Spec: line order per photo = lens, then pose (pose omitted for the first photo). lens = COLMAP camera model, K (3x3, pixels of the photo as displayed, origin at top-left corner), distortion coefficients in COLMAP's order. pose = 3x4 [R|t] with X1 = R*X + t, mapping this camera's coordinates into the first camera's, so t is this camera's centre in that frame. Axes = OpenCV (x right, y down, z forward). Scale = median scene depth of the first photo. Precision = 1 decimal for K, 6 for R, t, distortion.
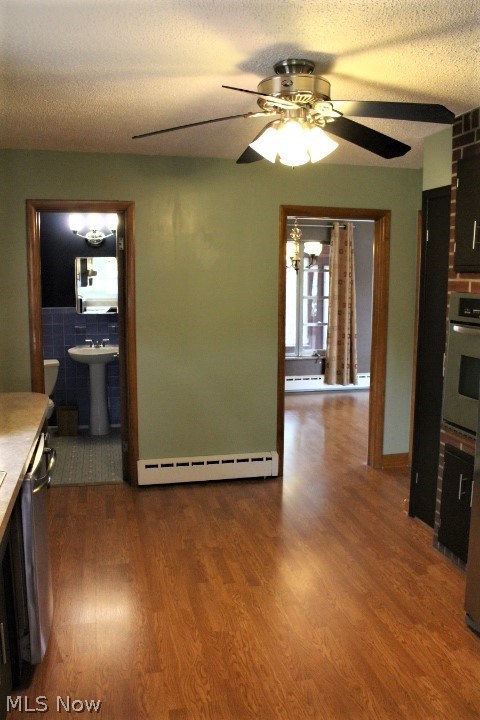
lens RADIAL K [[613.0, 0, 240.1], [0, 613.0, 359.9], [0, 0, 1]] dist [-0.117028, 0.043853]
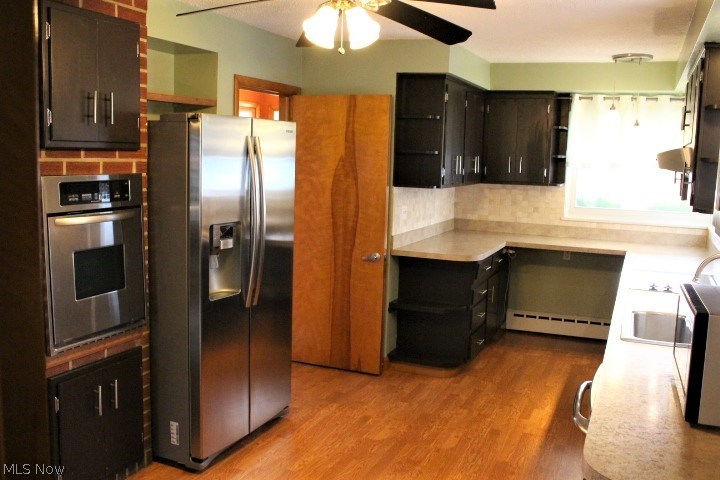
lens RADIAL K [[703.7, 0, 359.8], [0, 703.7, 242.0], [0, 0, 1]] dist [-0.067213, 0.000000]
pose [[-0.815131, -0.092234, 0.571887, -0.482406], [0.059921, 0.968522, 0.241610, -0.228926], [-0.576170, 0.231212, -0.783945, 1.543672]]
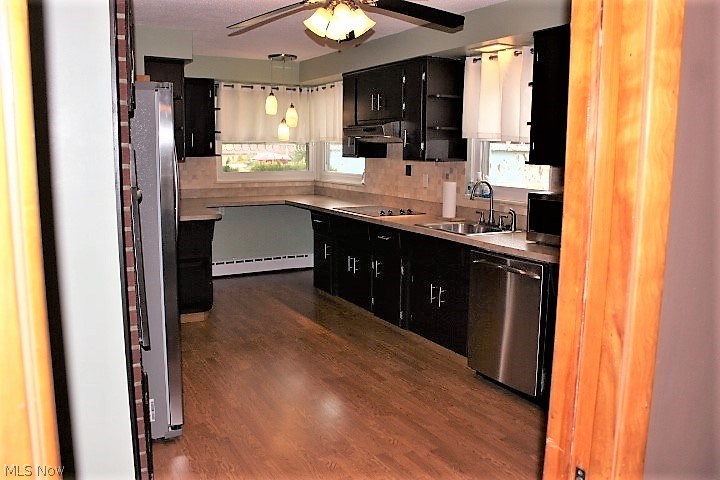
lens RADIAL K [[613.0, 0, 360.6], [0, 613.0, 238.0], [0, 0, 1]] dist [-0.117028, 0.043853]
pose [[-0.960927, 0.035063, -0.274571, 0.316090], [-0.047605, 0.956230, 0.288717, -0.235610], [0.272677, 0.290507, -0.917199, 1.813658]]
